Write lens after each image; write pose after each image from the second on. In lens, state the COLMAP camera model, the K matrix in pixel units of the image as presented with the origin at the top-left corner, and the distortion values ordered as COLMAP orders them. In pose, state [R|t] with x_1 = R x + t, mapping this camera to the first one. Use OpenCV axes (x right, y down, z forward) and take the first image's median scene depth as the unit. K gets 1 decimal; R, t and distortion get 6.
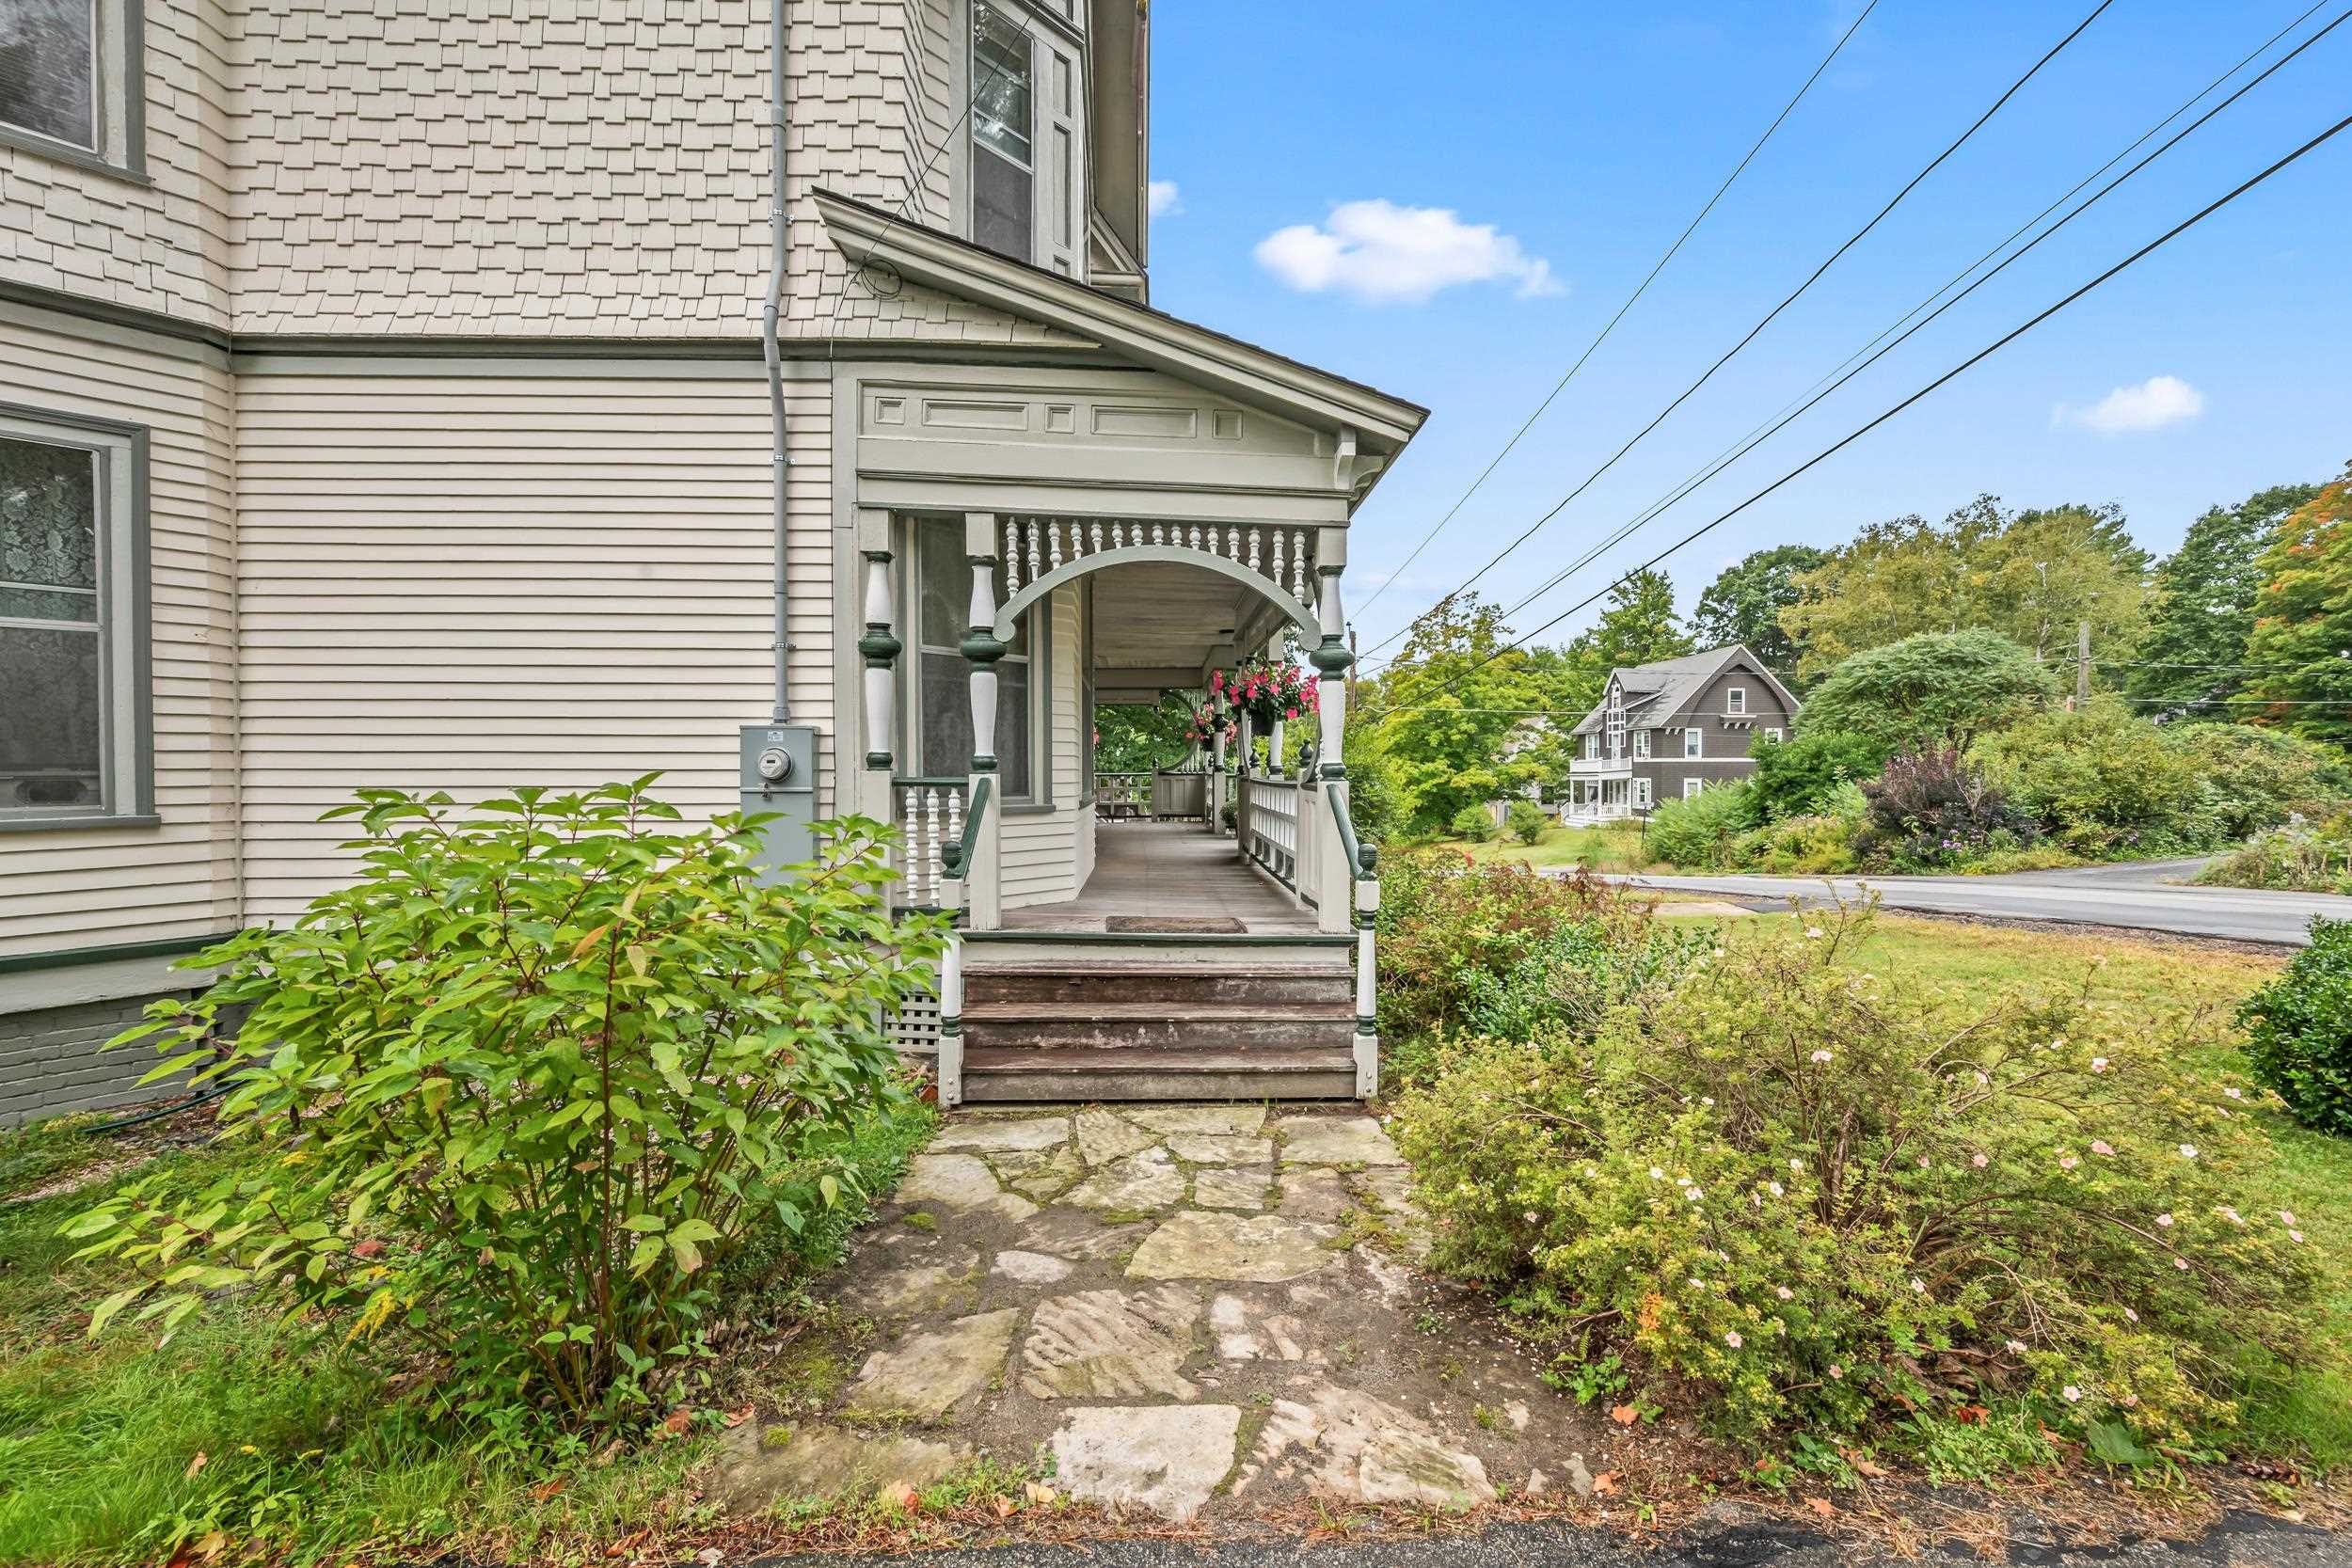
lens RADIAL K [[998.7, 0, 1176.0], [0, 998.7, 784.0], [0, 0, 1]] dist [0.000719, 0.000096]
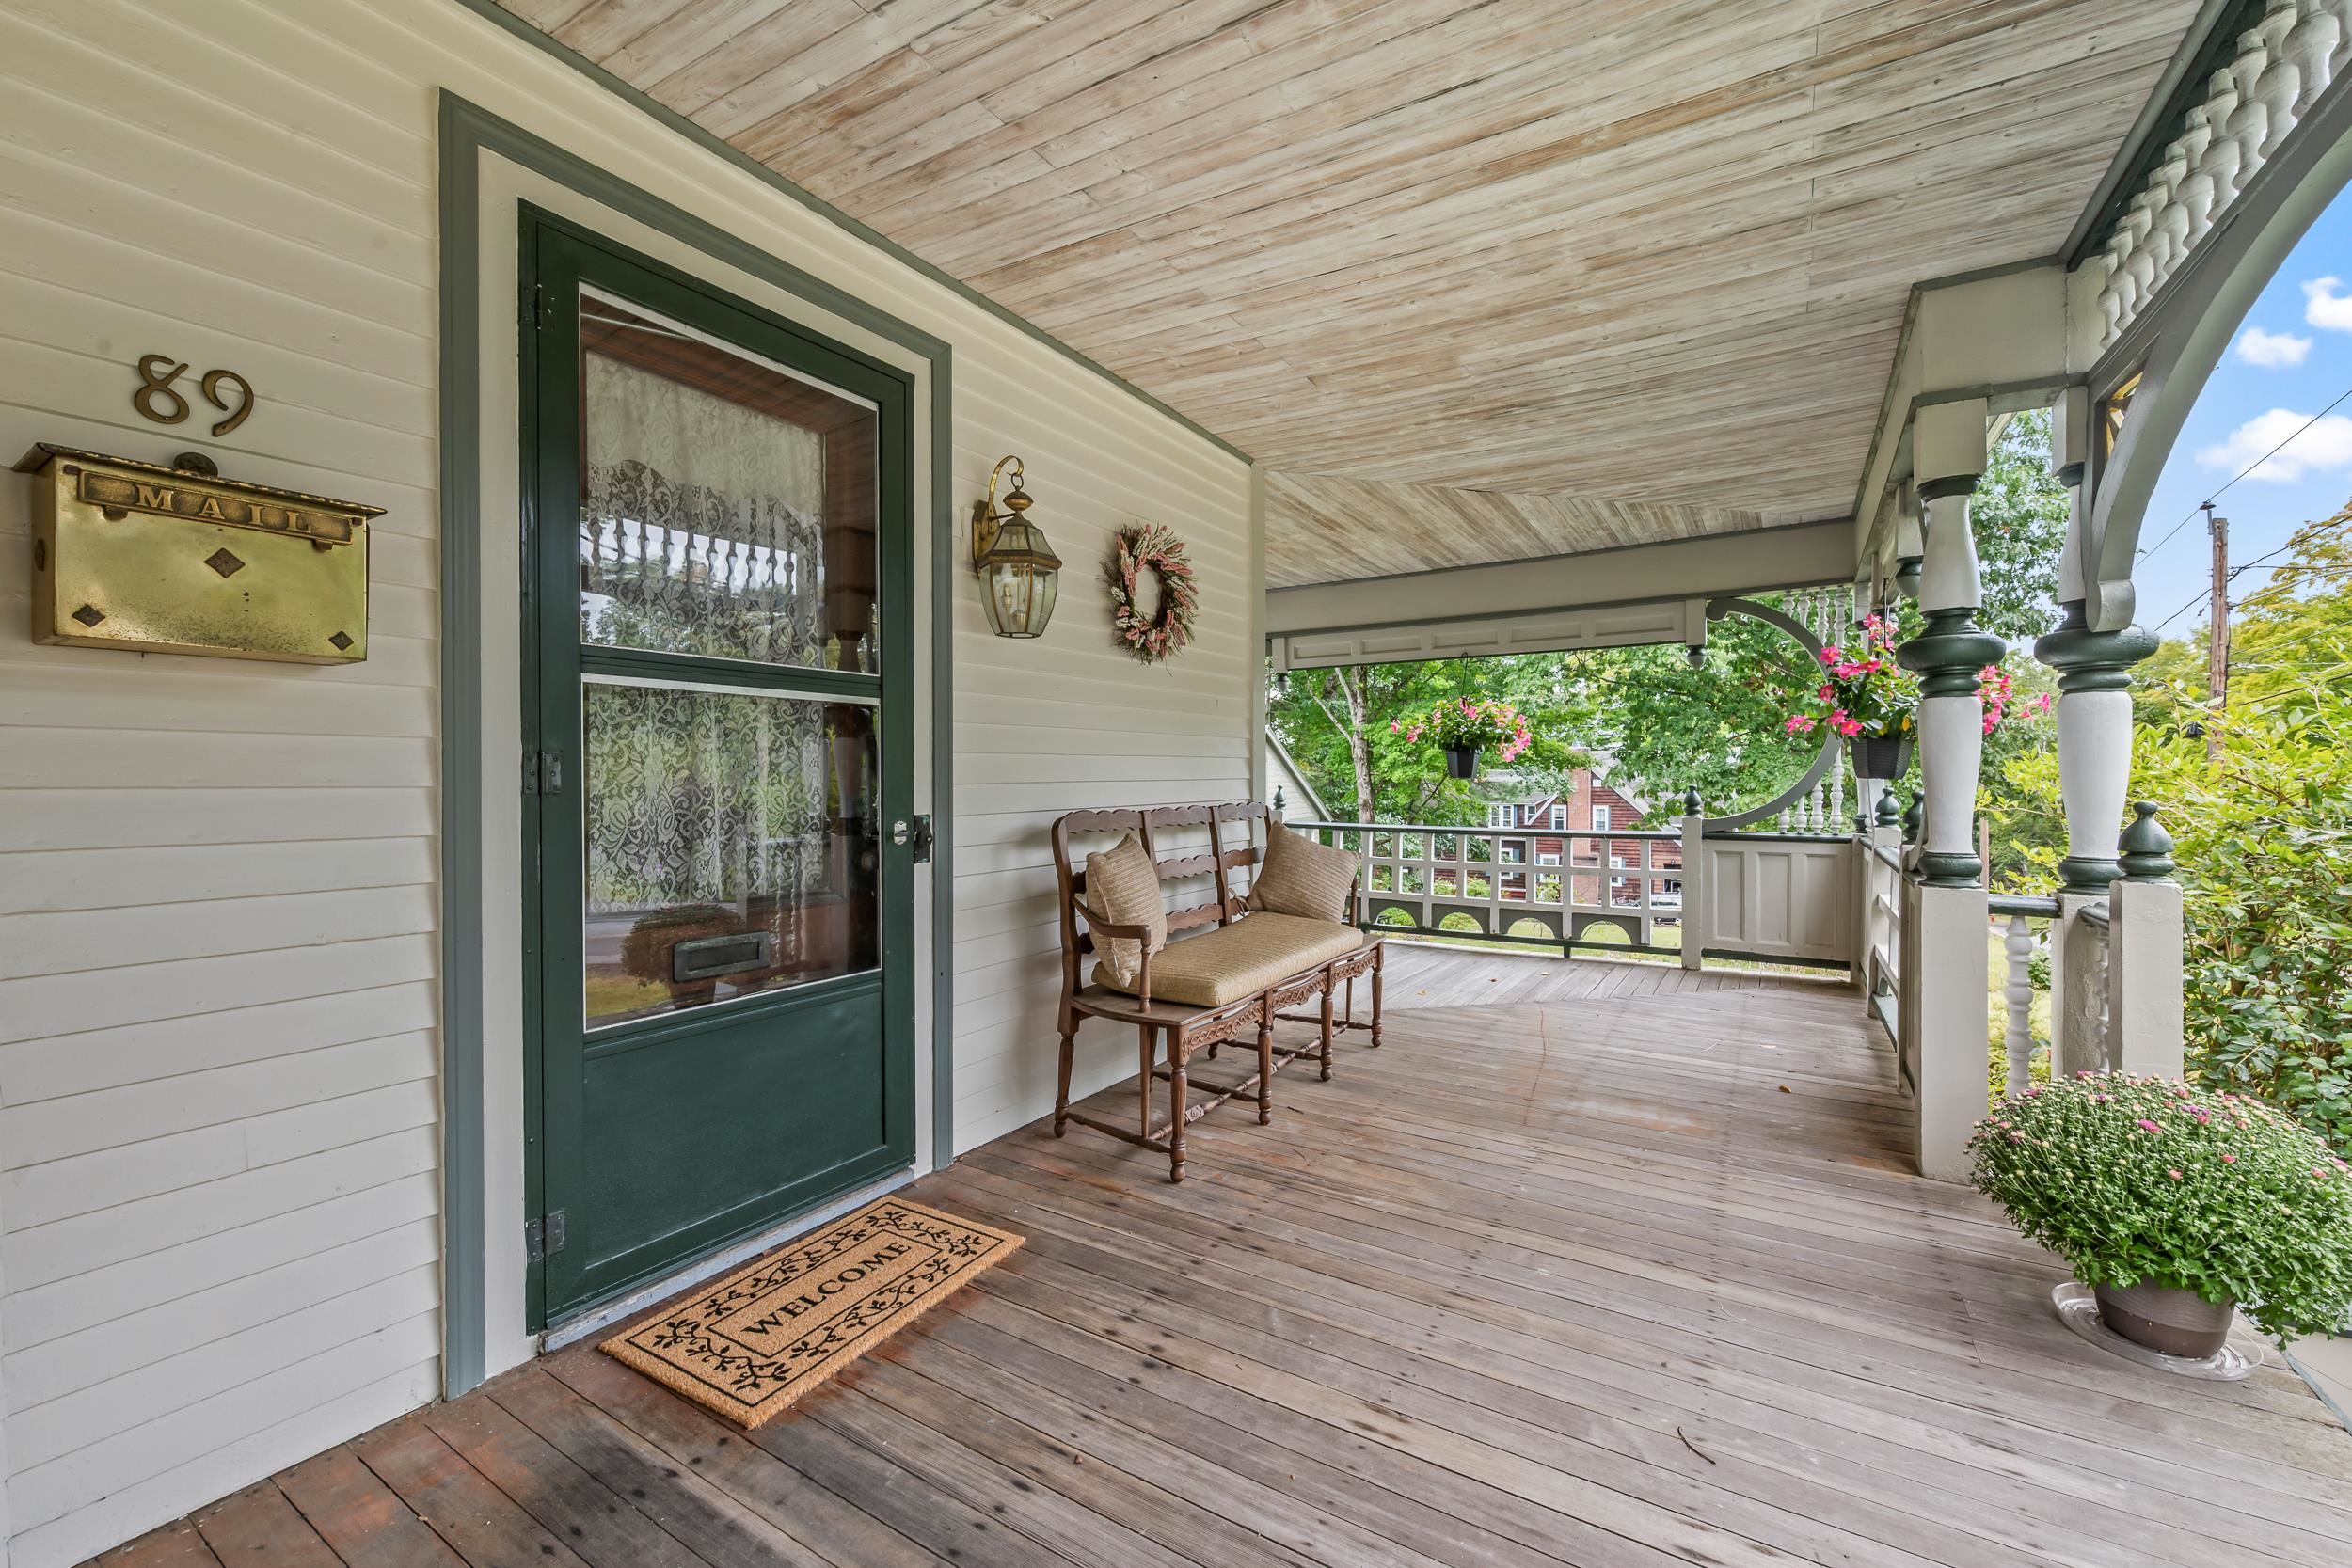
lens RADIAL K [[998.7, 0, 1176.0], [0, 998.7, 784.0], [0, 0, 1]] dist [0.000719, 0.000096]
pose [[0.840085, 0.002807, -0.542447, 0.018588], [-0.007740, 0.999947, -0.006813, -0.026901], [0.542399, 0.009922, 0.840062, 0.660576]]
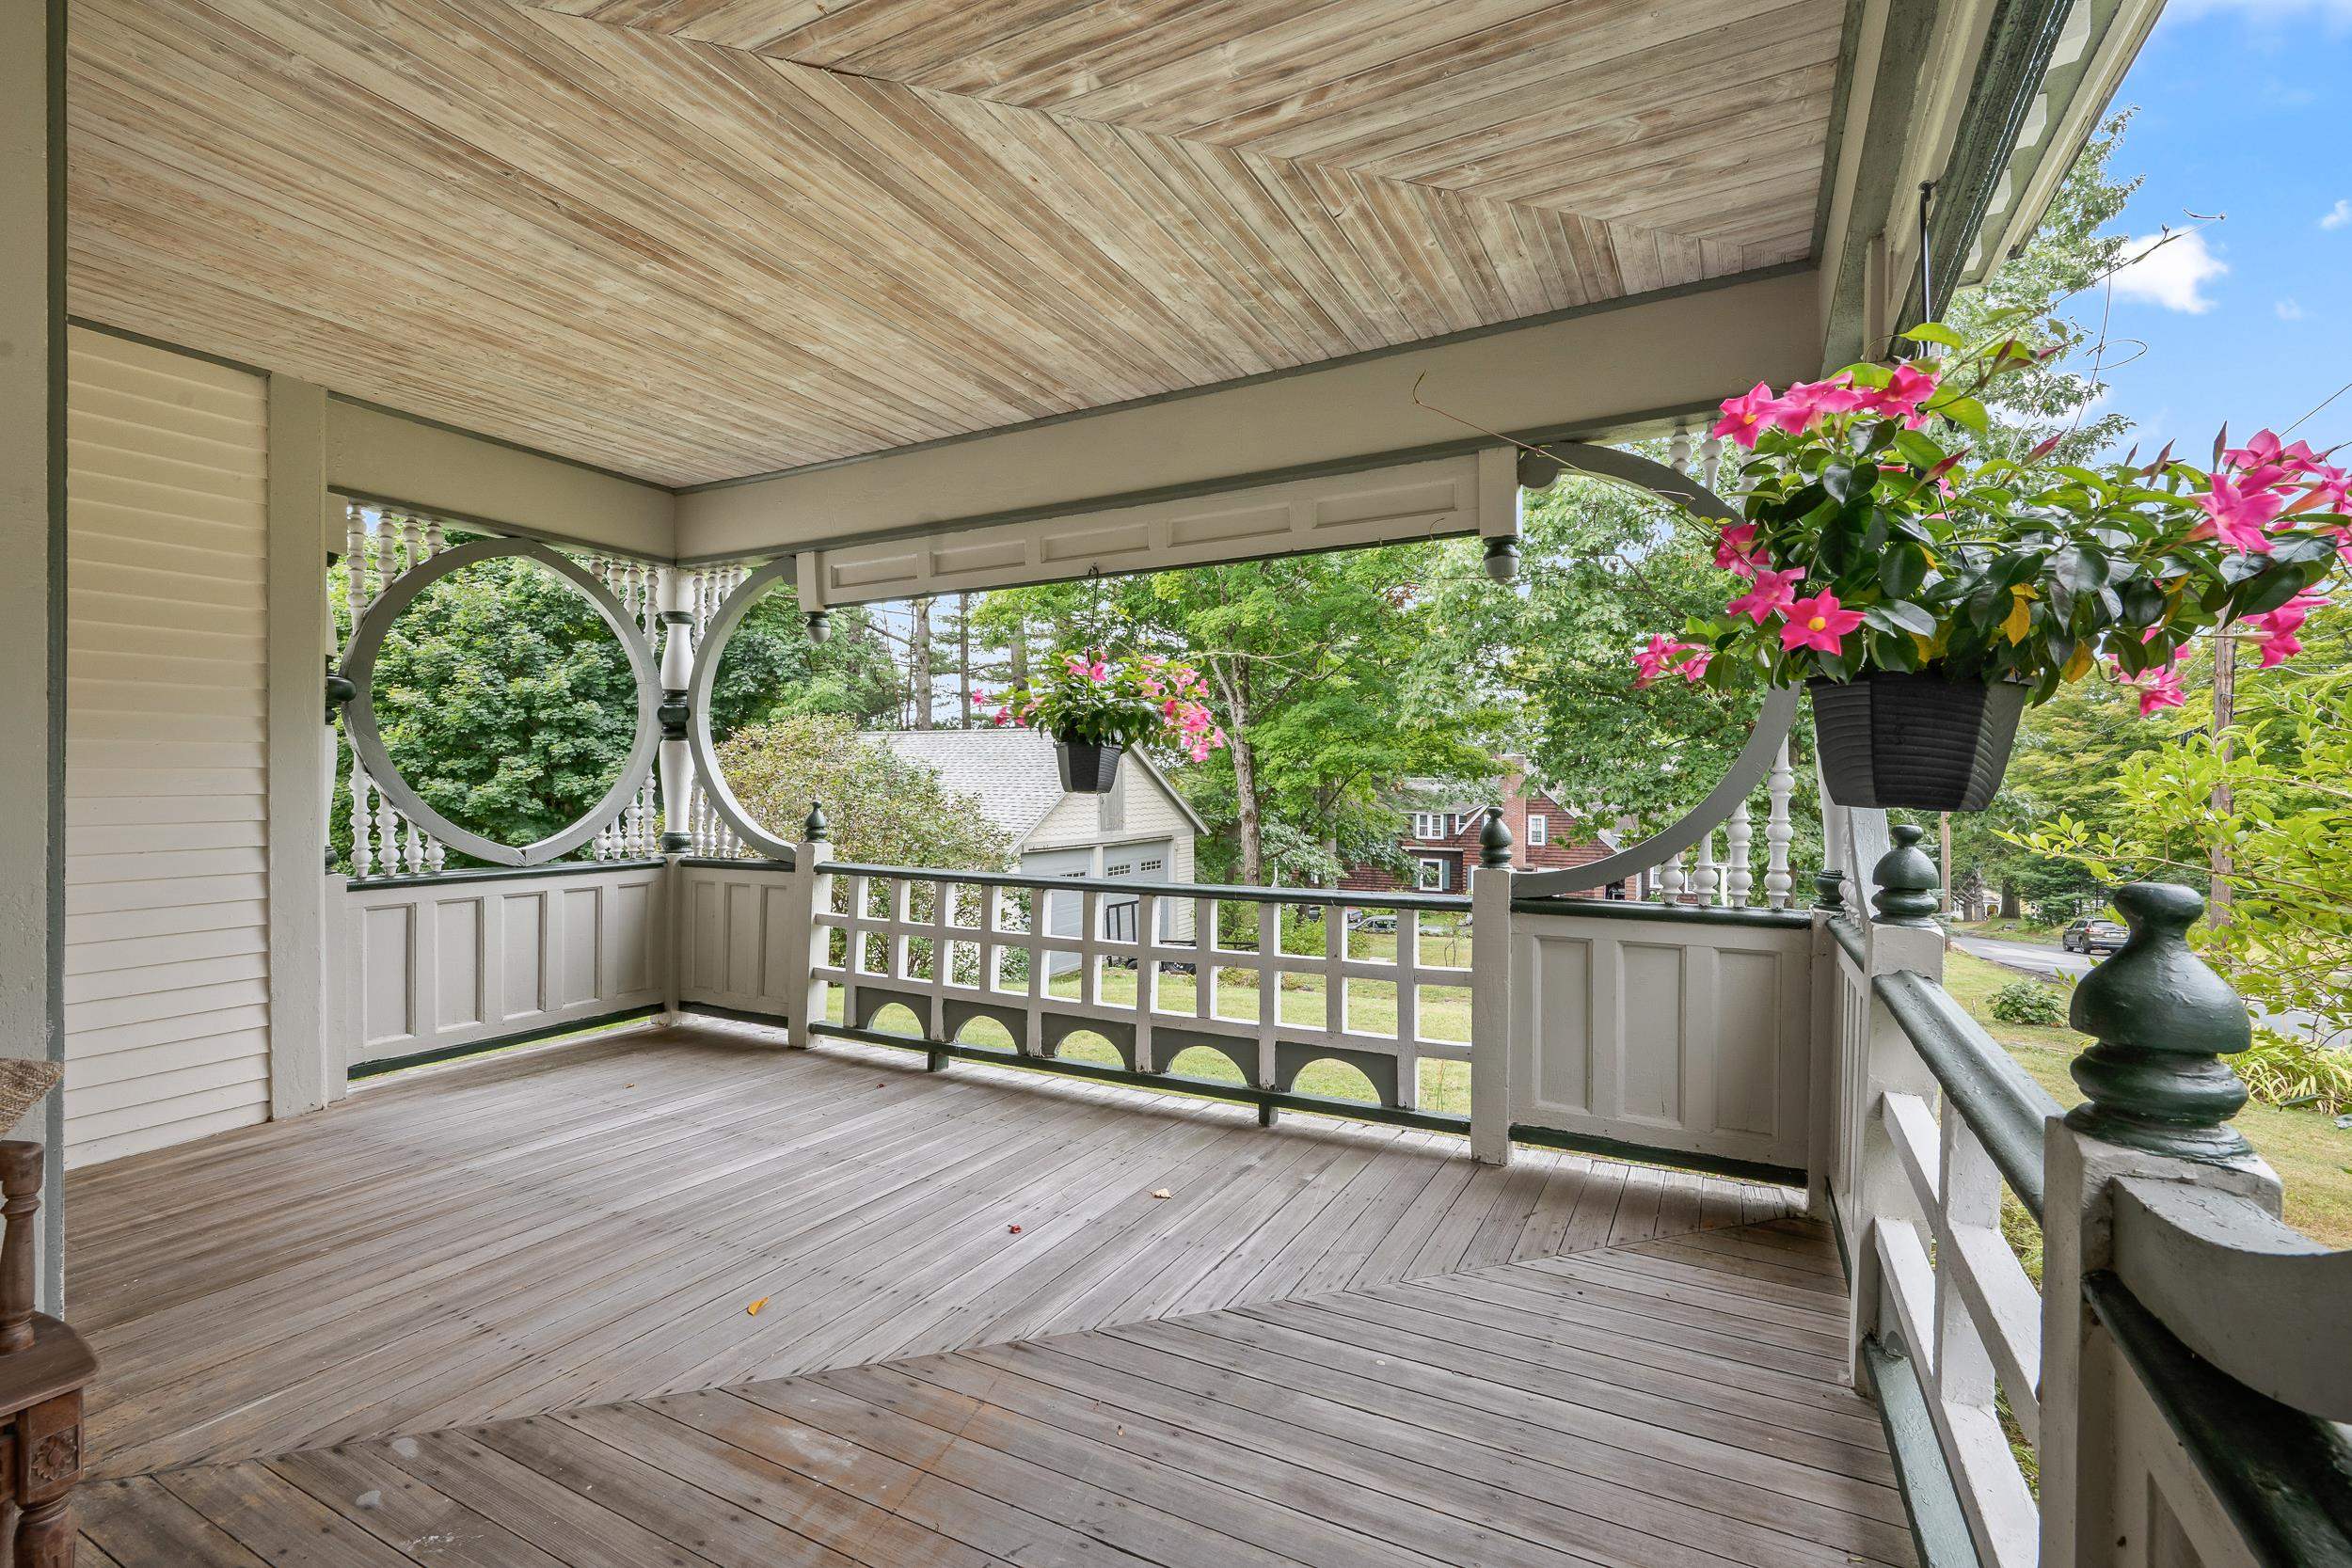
lens RADIAL K [[788.2, 0, 1210.8], [0, 788.2, 784.4], [0, 0, 1]] dist [0.000235, -0.000005]
pose [[0.812033, 0.003975, -0.583598, 0.023280], [-0.012736, 0.999859, -0.010911, -0.032941], [0.583472, 0.016293, 0.811970, 0.935985]]
